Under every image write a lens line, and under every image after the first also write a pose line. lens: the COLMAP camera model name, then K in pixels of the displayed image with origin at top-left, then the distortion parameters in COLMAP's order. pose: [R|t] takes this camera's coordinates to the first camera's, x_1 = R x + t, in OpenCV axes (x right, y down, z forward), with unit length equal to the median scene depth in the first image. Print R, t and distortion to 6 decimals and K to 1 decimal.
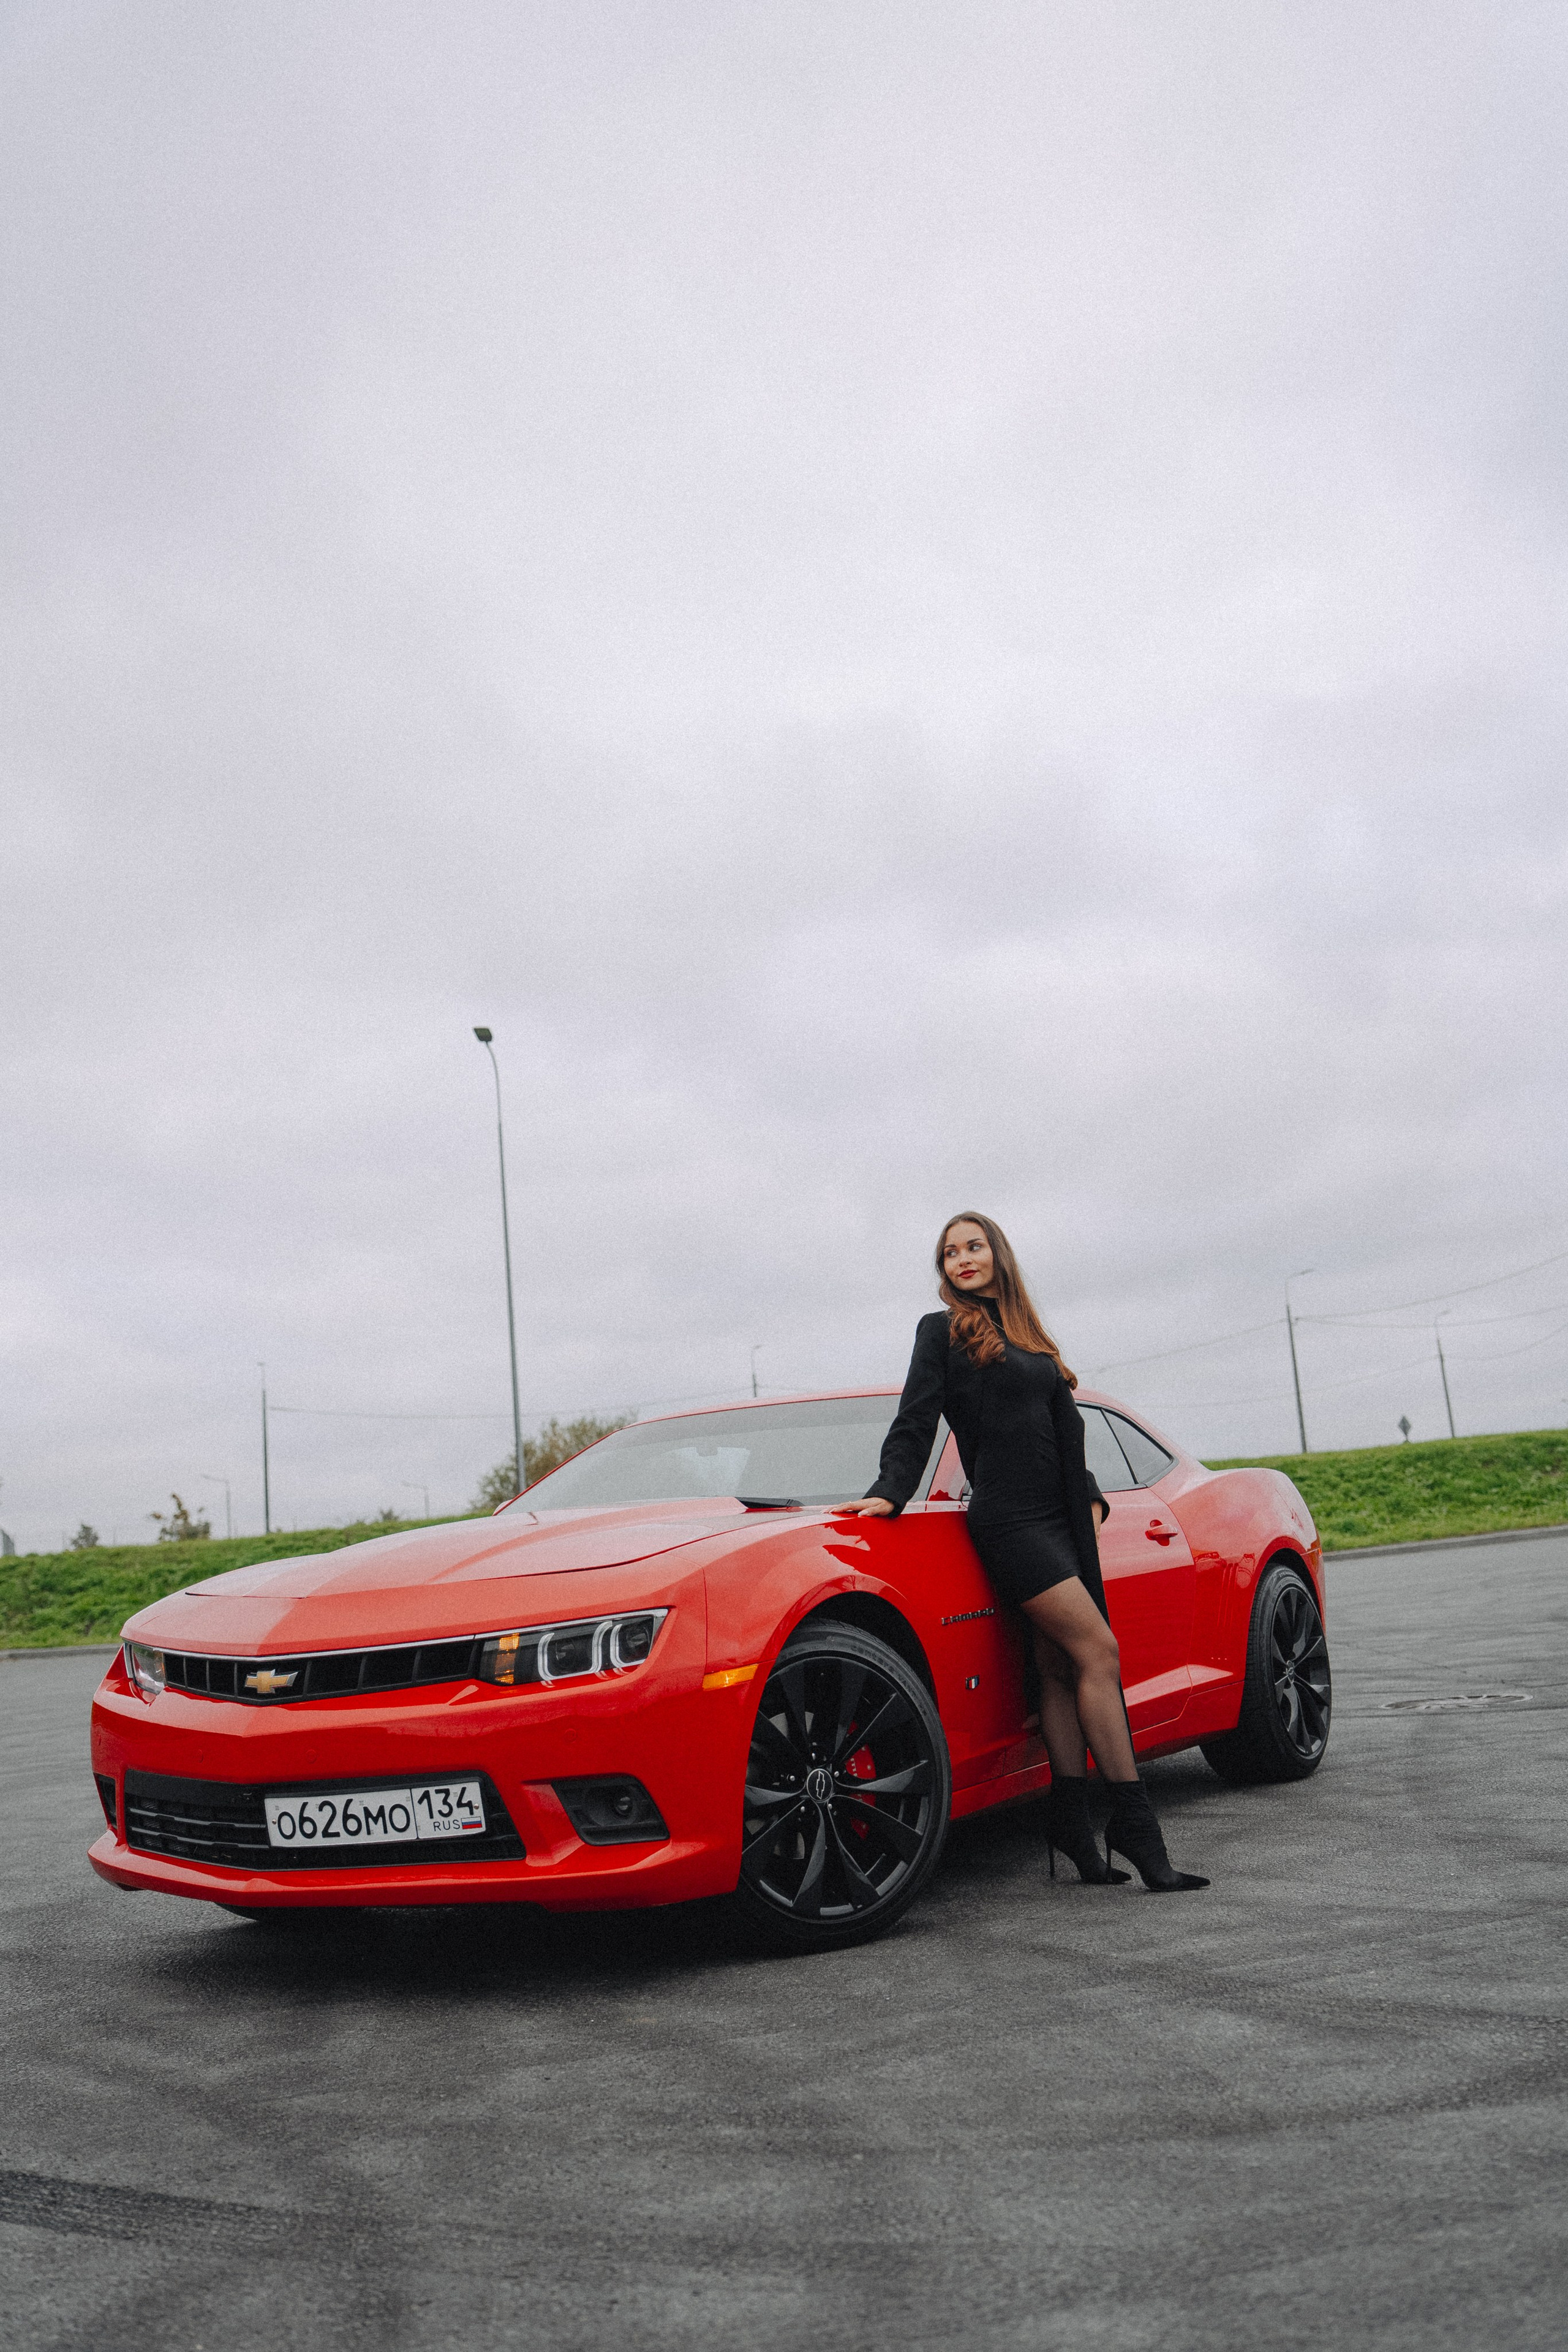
lens RADIAL K [[2097.7, 0, 784.0], [0, 2097.7, 1176.0], [0, 0, 1]] dist [-0.028361, -0.010292]
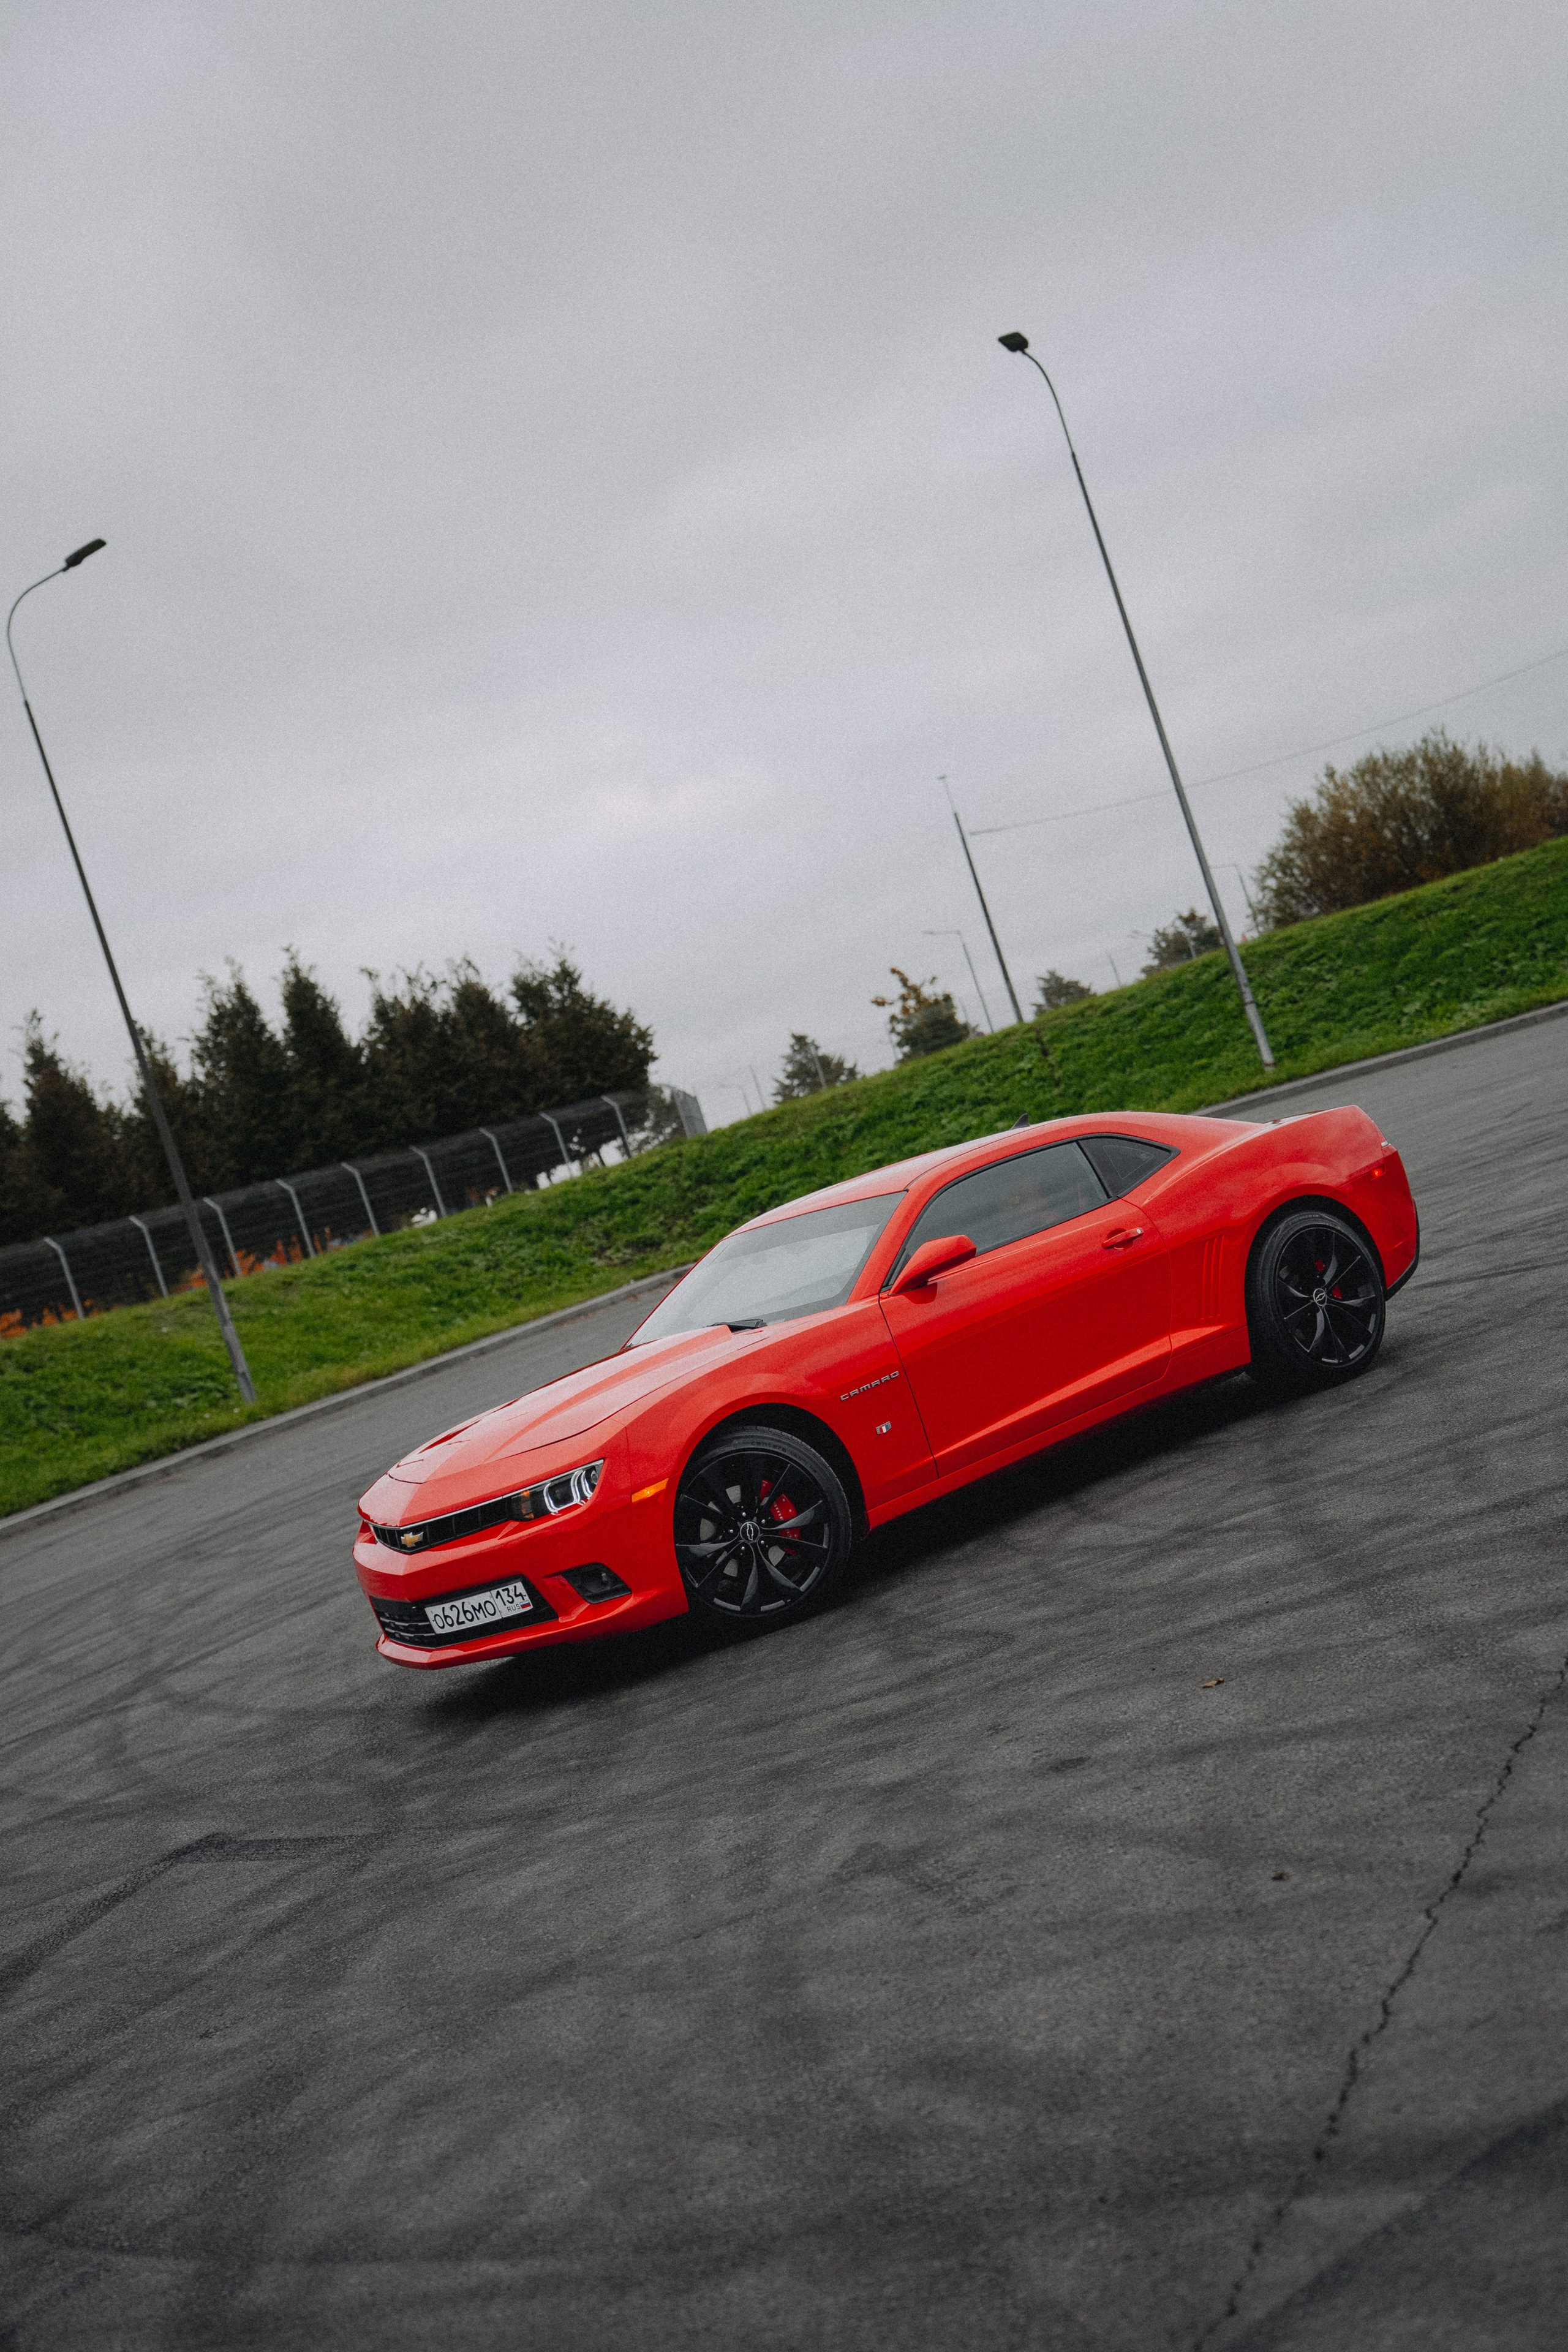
lens RADIAL K [[3100.6, 0, 784.0], [0, 3100.6, 1176.0], [0, 0, 1]] dist [0.204966, 0.003271]
pose [[0.916696, -0.215558, -0.336457, 0.925417], [0.293991, 0.934101, 0.202545, -0.443259], [0.270625, -0.284587, 0.919659, -1.112033]]
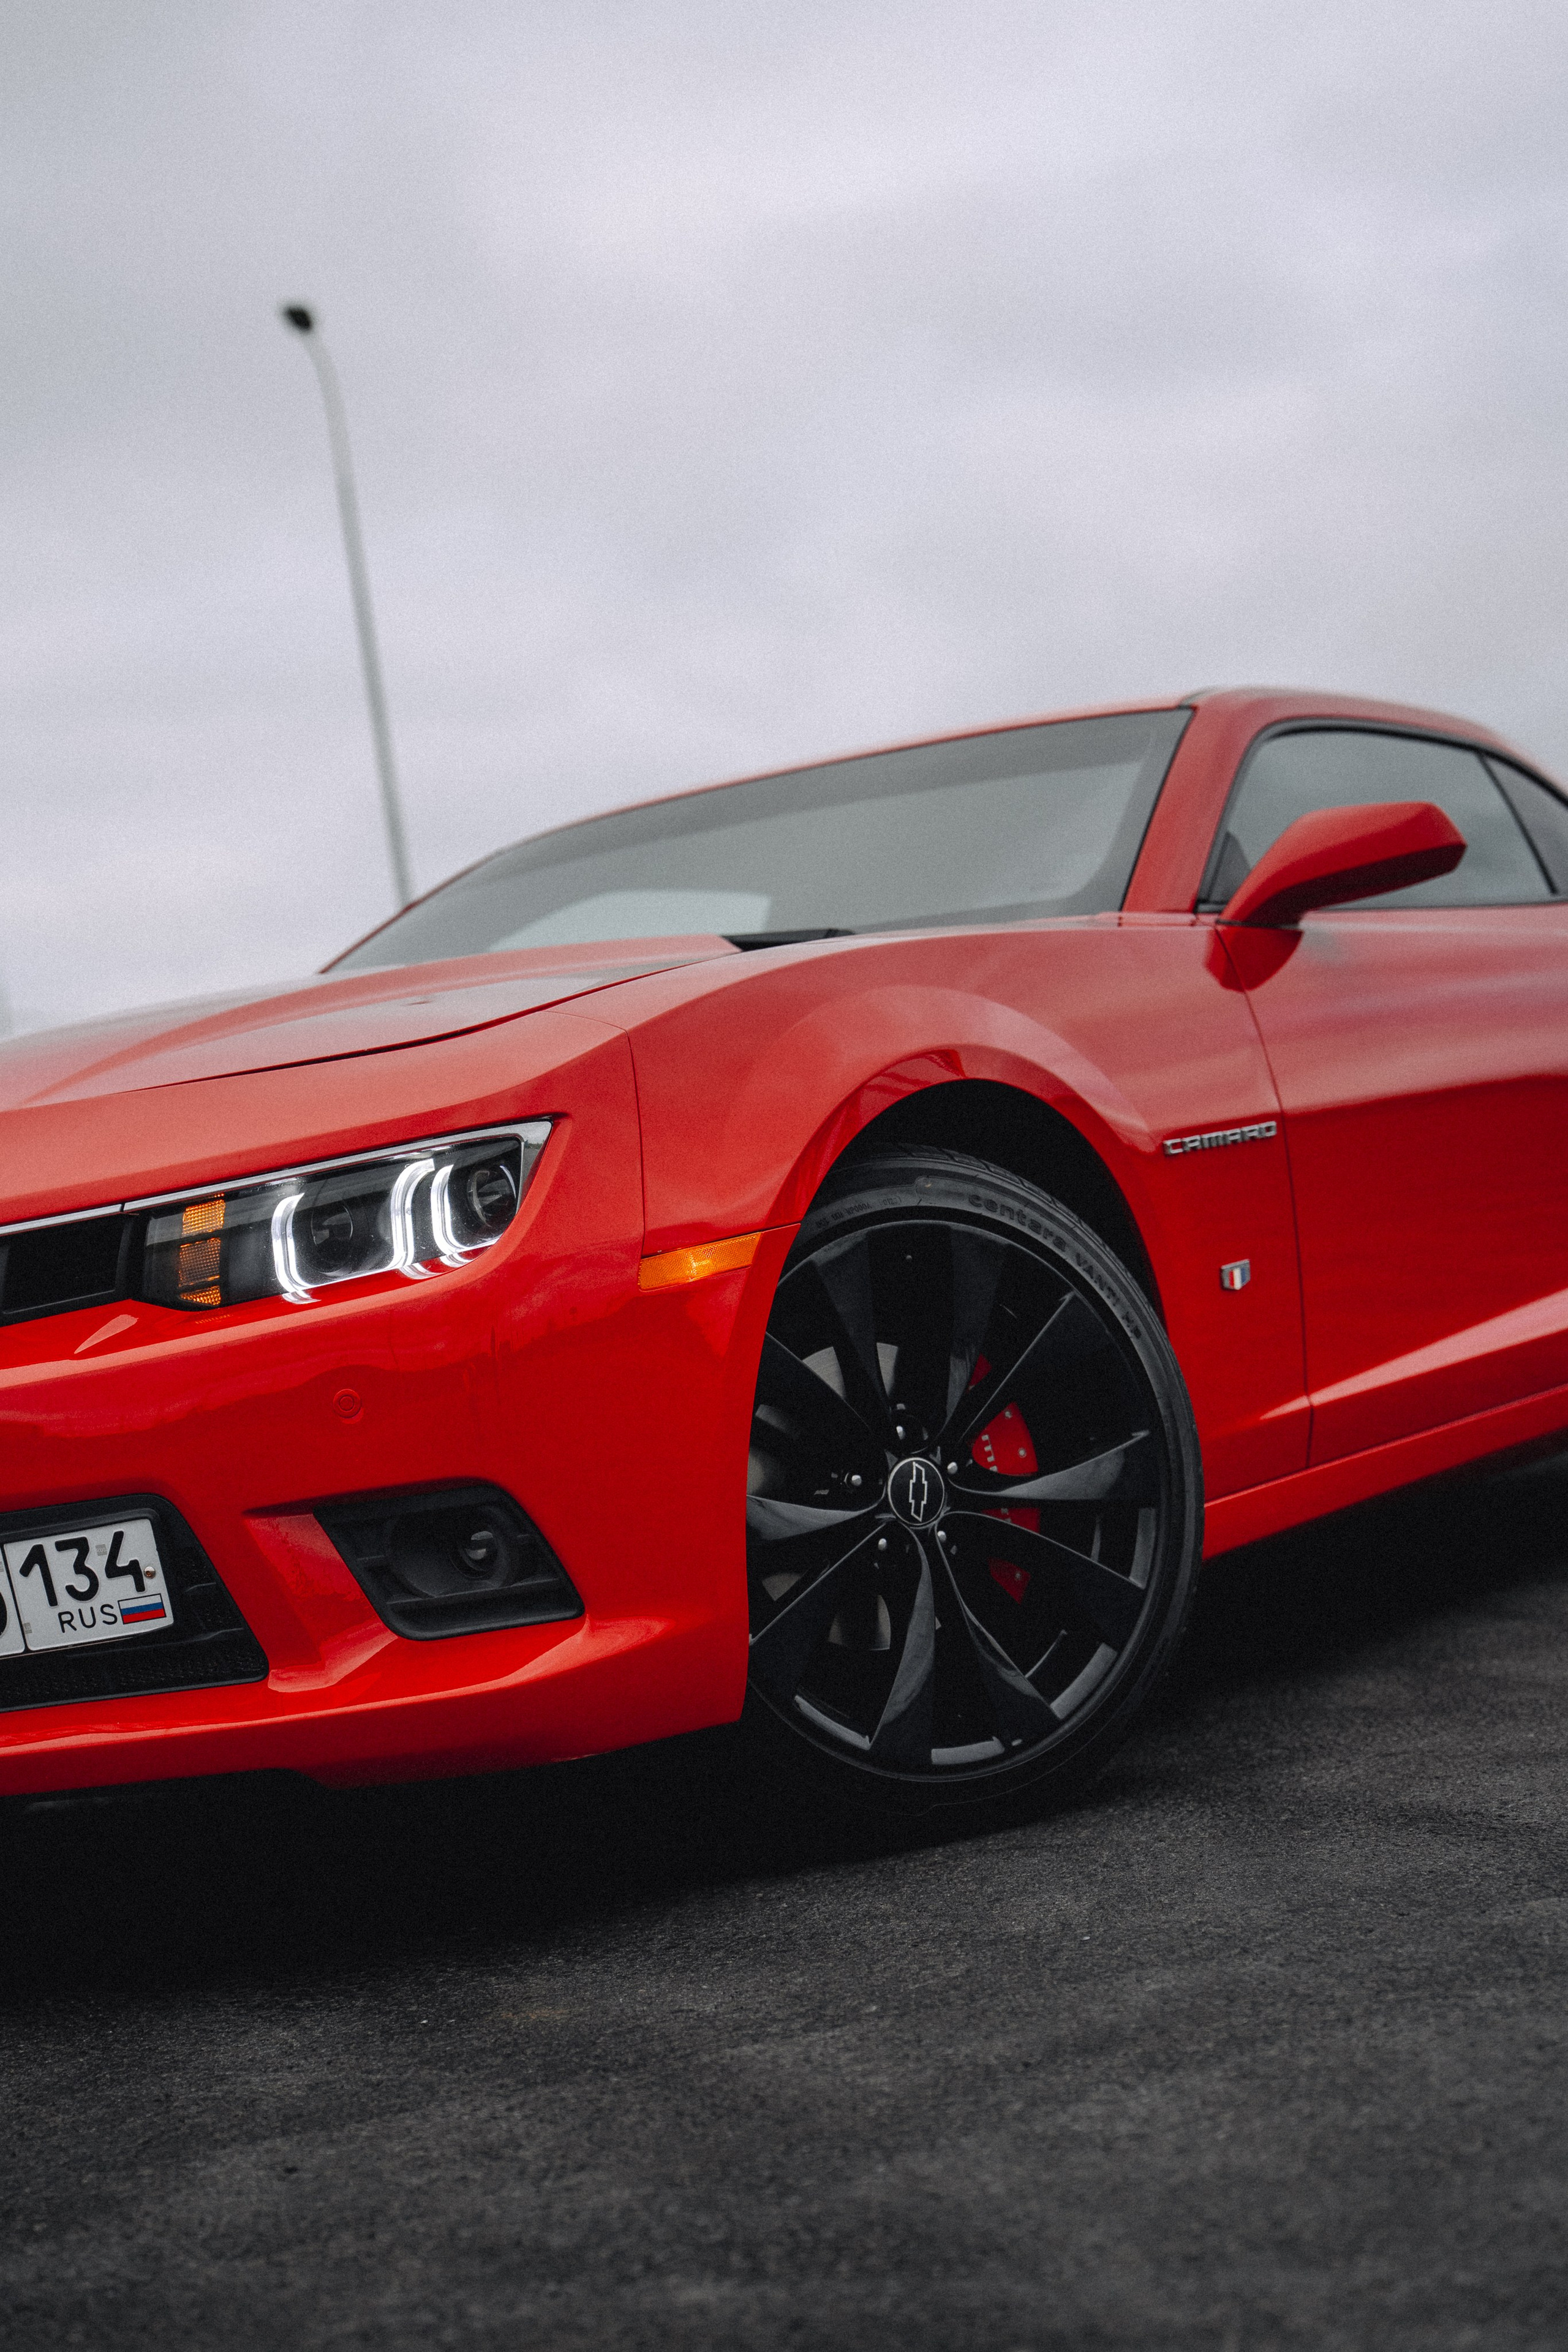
lens RADIAL K [[3496.6, 0, 784.0], [0, 3496.6, 1176.0], [0, 0, 1]] dist [0.269730, -0.660523]
pose [[0.997899, -0.057046, -0.030700, 0.016343], [0.061342, 0.984441, 0.164660, 0.097322], [0.020830, -0.166197, 0.985873, 0.258672]]
